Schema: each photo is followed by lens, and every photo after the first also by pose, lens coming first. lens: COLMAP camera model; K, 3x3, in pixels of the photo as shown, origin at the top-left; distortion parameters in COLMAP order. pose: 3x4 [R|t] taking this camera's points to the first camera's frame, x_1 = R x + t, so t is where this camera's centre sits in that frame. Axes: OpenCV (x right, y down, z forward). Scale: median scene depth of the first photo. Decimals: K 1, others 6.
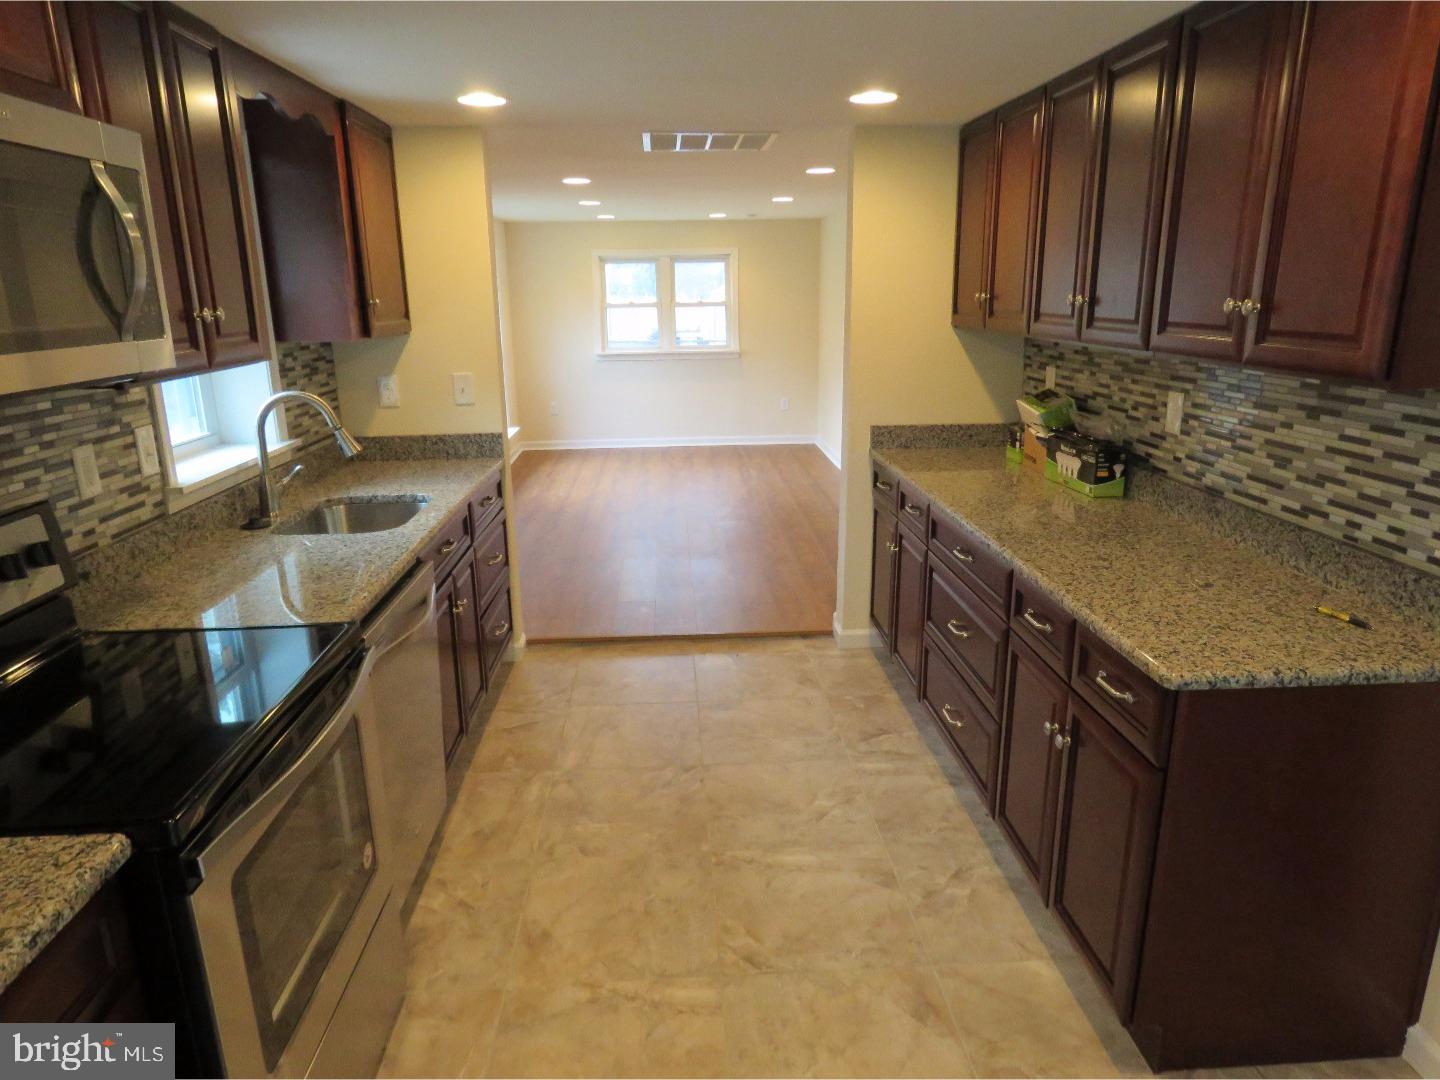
lens RADIAL K [[918.4, 0, 716.8], [0, 918.4, 547.7], [0, 0, 1]] dist [-0.020370, 0.004360]
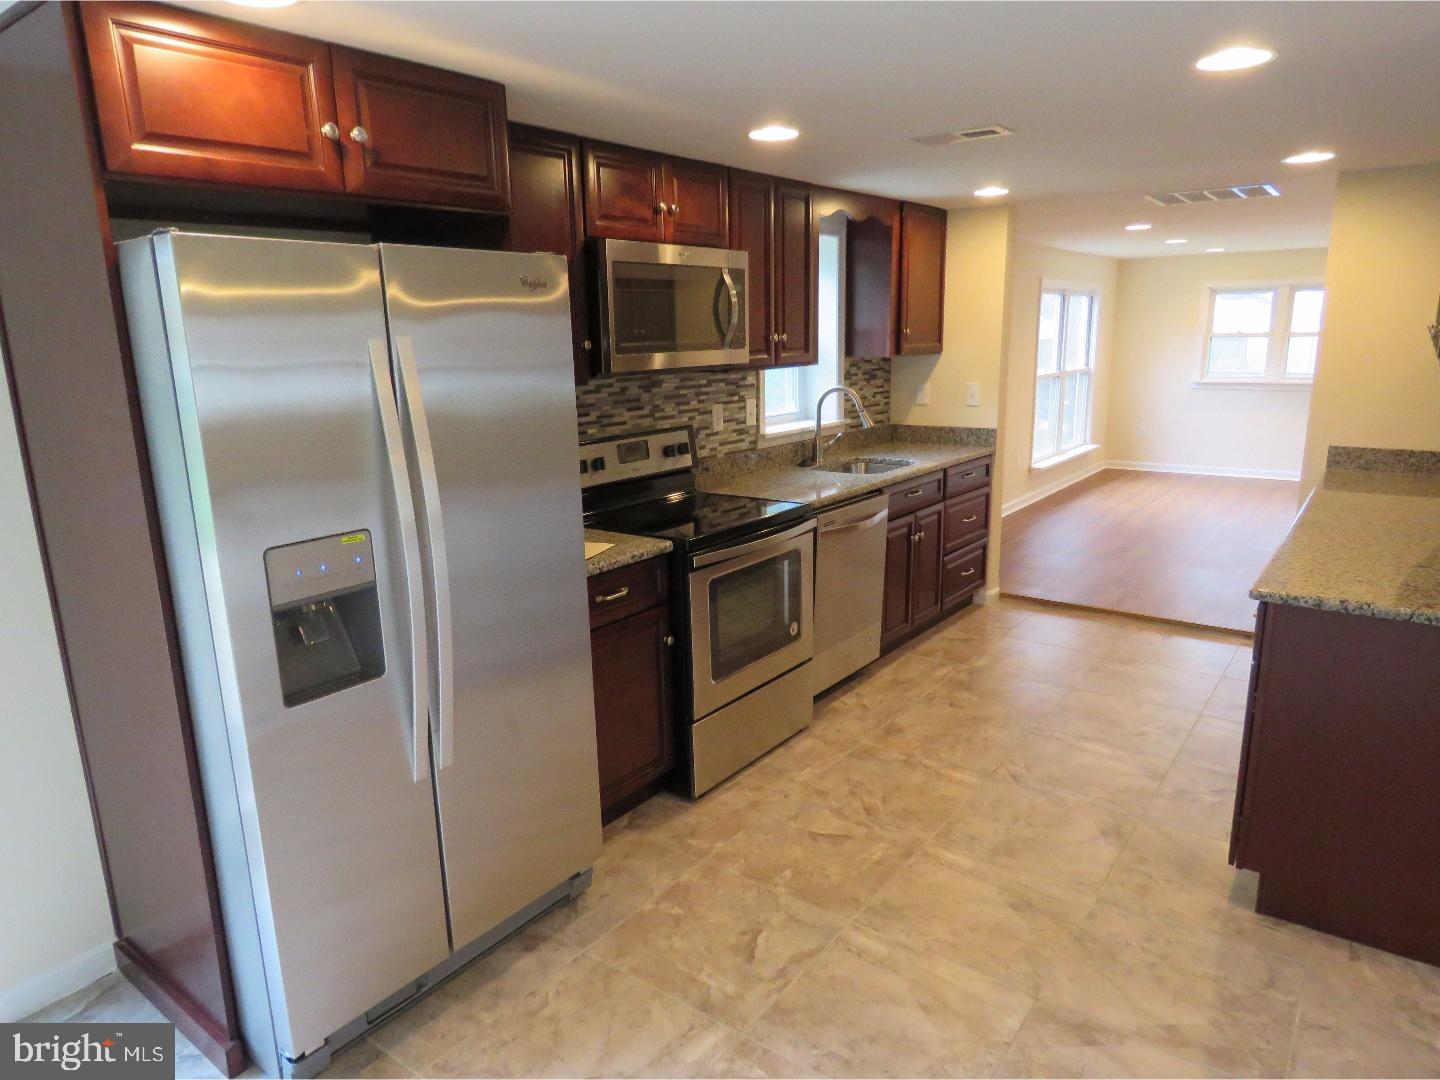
lens RADIAL K [[918.4, 0, 716.8], [0, 918.4, 547.7], [0, 0, 1]] dist [-0.020370, 0.004360]
pose [[0.762388, 0.145026, -0.630660, 0.506583], [-0.164090, 0.986037, 0.028384, 0.117151], [0.625971, 0.081845, 0.775540, -0.432116]]
